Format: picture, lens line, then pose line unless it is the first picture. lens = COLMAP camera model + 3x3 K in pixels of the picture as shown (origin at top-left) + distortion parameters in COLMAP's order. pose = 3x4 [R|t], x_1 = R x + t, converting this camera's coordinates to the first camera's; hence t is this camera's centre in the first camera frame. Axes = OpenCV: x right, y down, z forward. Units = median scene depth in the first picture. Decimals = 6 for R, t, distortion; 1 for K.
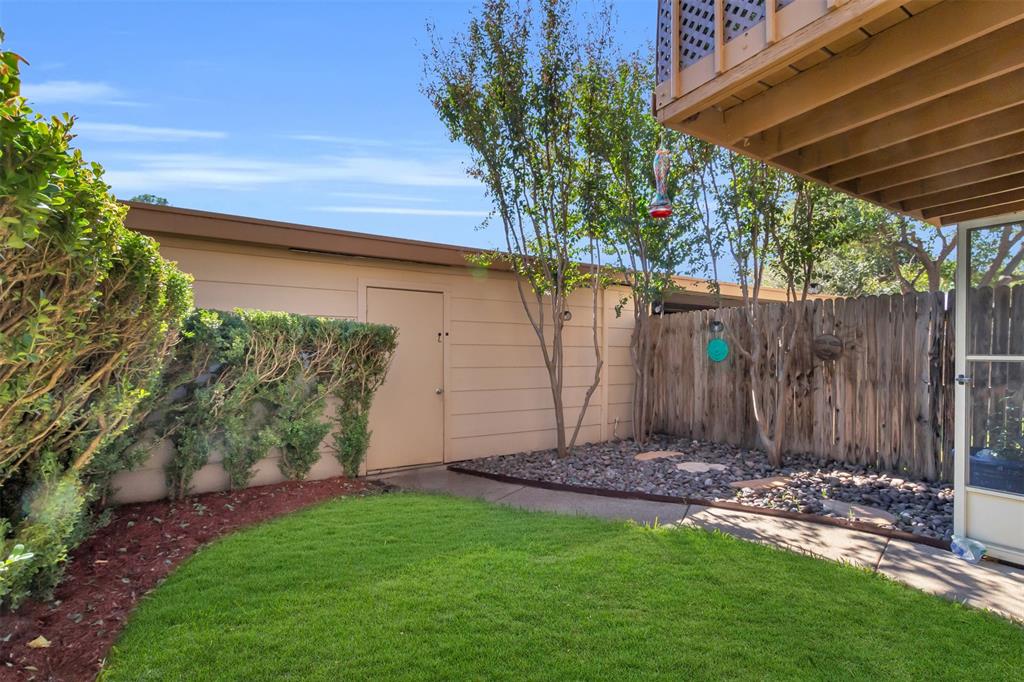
lens RADIAL K [[463.8, 0, 512.9], [0, 463.8, 346.9], [0, 0, 1]] dist [0.000554, -0.000743]
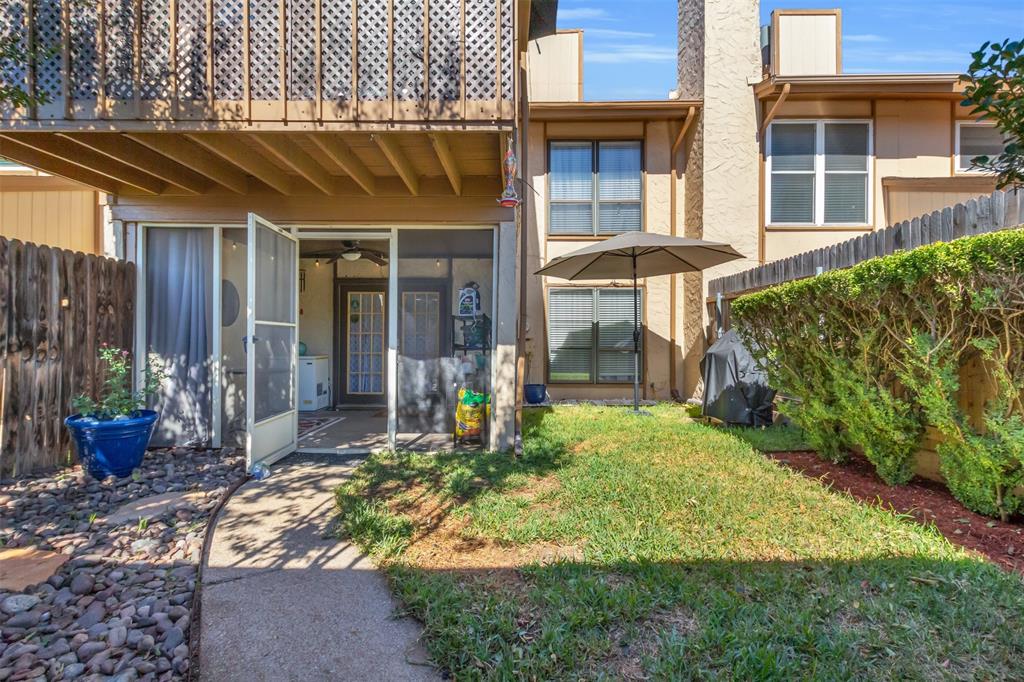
lens RADIAL K [[463.8, 0, 512.9], [0, 463.8, 346.9], [0, 0, 1]] dist [0.000554, -0.000743]
pose [[-0.853484, -0.007791, 0.521061, -0.238679], [-0.007699, 0.999968, 0.002341, 0.075975], [-0.521062, -0.002014, -0.853516, 1.528790]]
